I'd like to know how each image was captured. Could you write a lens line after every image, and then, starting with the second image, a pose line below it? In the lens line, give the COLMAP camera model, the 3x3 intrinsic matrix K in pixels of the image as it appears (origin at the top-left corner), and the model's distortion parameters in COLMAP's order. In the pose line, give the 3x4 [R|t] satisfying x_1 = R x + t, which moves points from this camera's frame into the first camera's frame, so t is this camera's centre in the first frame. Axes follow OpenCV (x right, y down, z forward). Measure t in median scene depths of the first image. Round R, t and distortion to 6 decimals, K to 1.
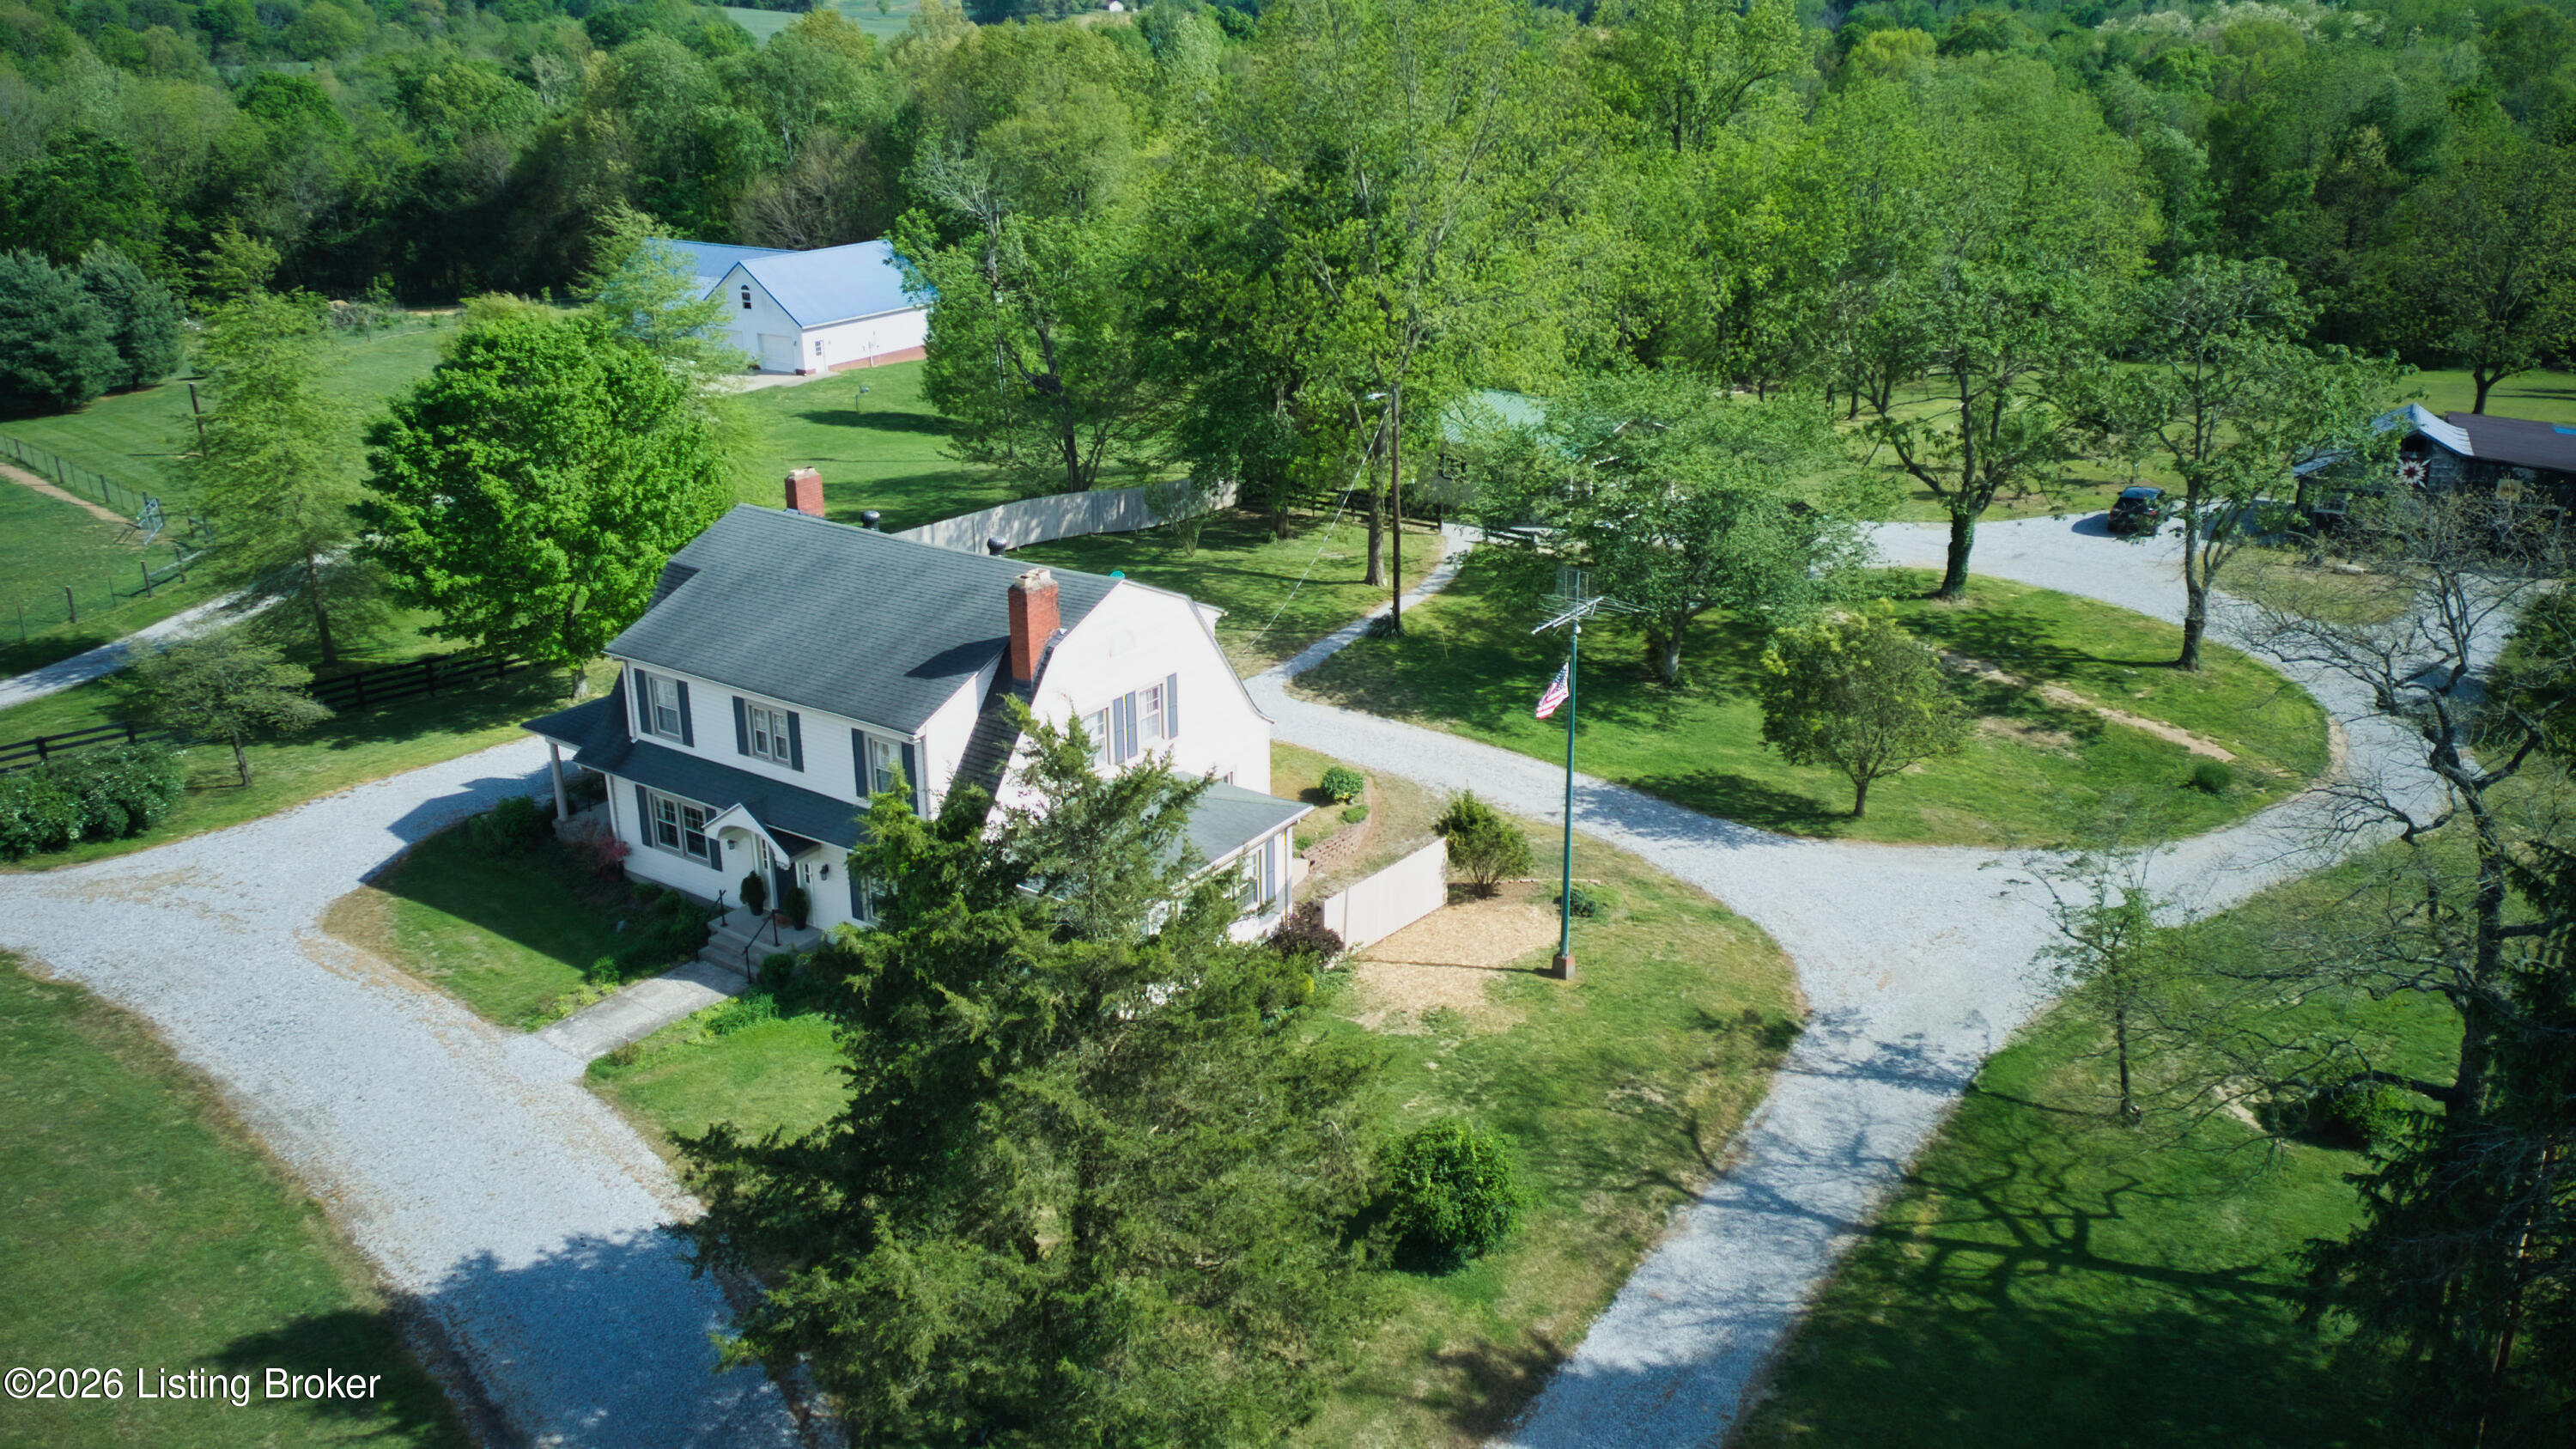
lens RADIAL K [[1978.6, 0, 1291.9], [0, 1978.6, 725.2], [0, 0, 1]] dist [0.077900, -0.079336]
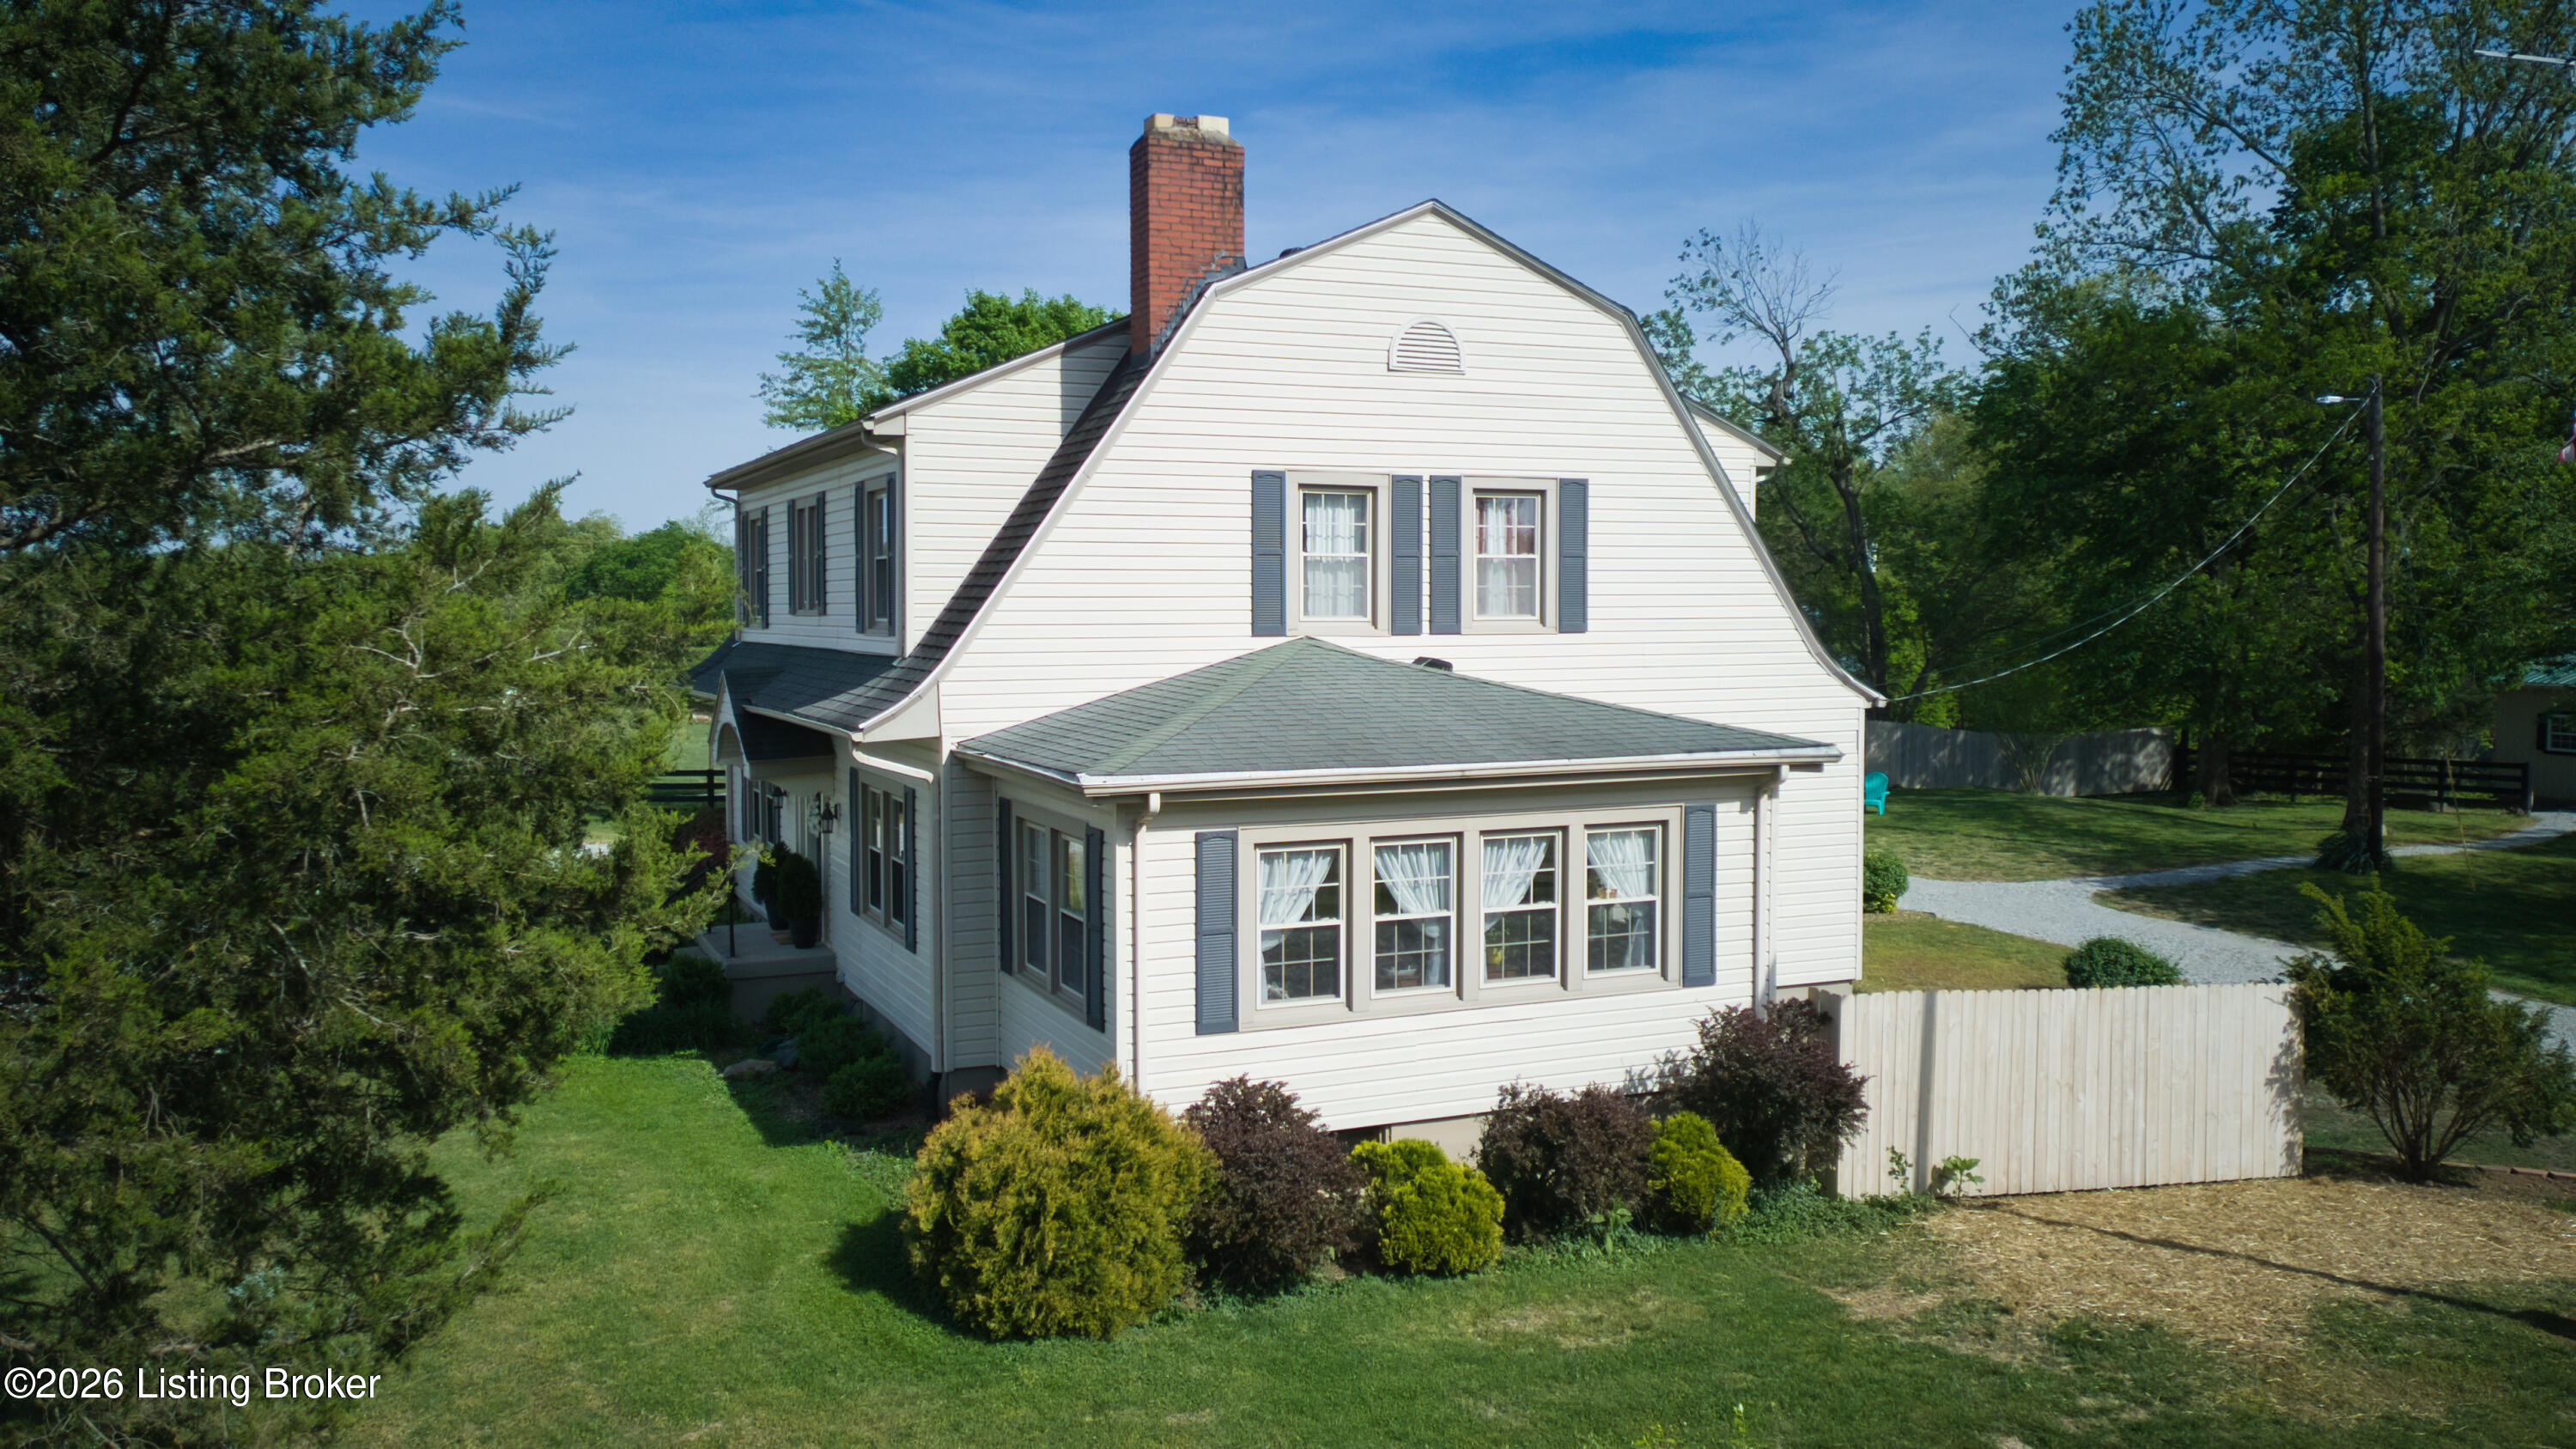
lens RADIAL K [[1978.6, 0, 1287.3], [0, 1978.6, 707.5], [0, 0, 1]] dist [0.077900, -0.079336]
pose [[0.859259, 0.031563, -0.510566, 0.110658], [-0.180863, 0.952373, -0.245508, 0.140736], [0.478501, 0.303297, 0.824044, 0.596916]]
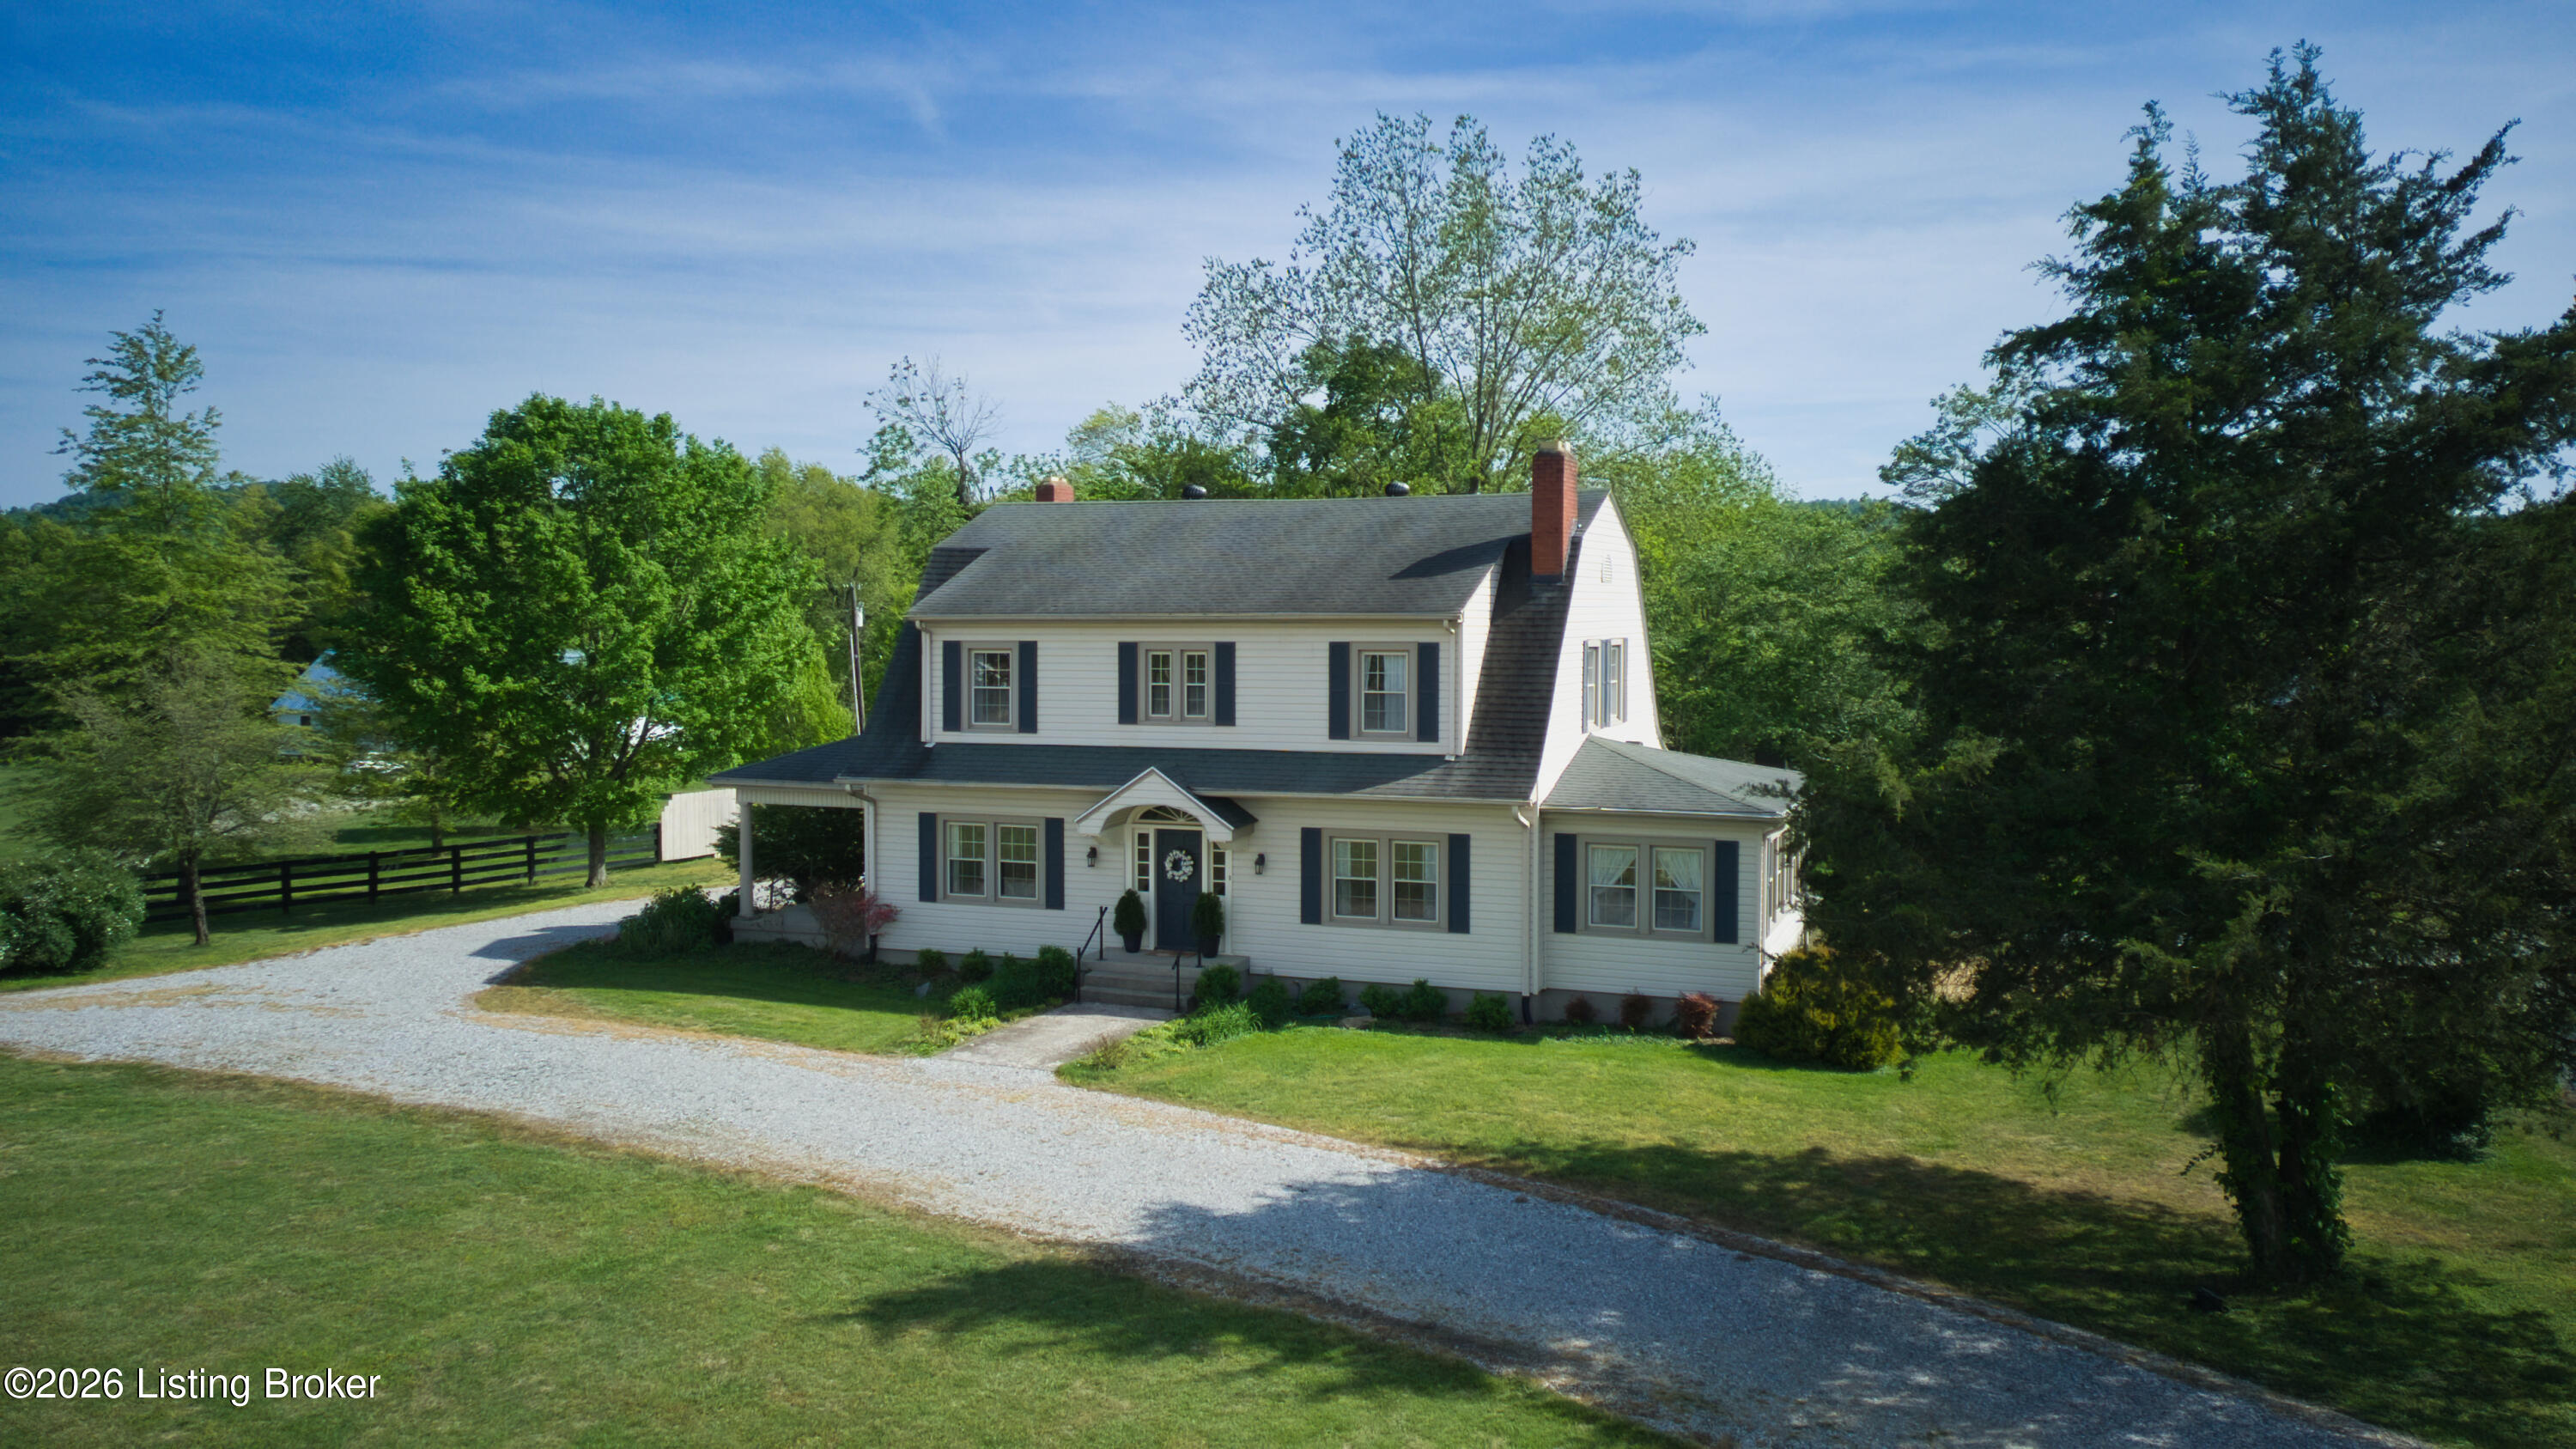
lens RADIAL K [[1978.6, 0, 1282.5], [0, 1978.6, 724.7], [0, 0, 1]] dist [0.077900, -0.079336]
pose [[0.971114, -0.008034, 0.238480, -0.378410], [0.078047, 0.955155, -0.285637, 0.221822], [-0.225491, 0.295999, 0.928191, 0.281160]]
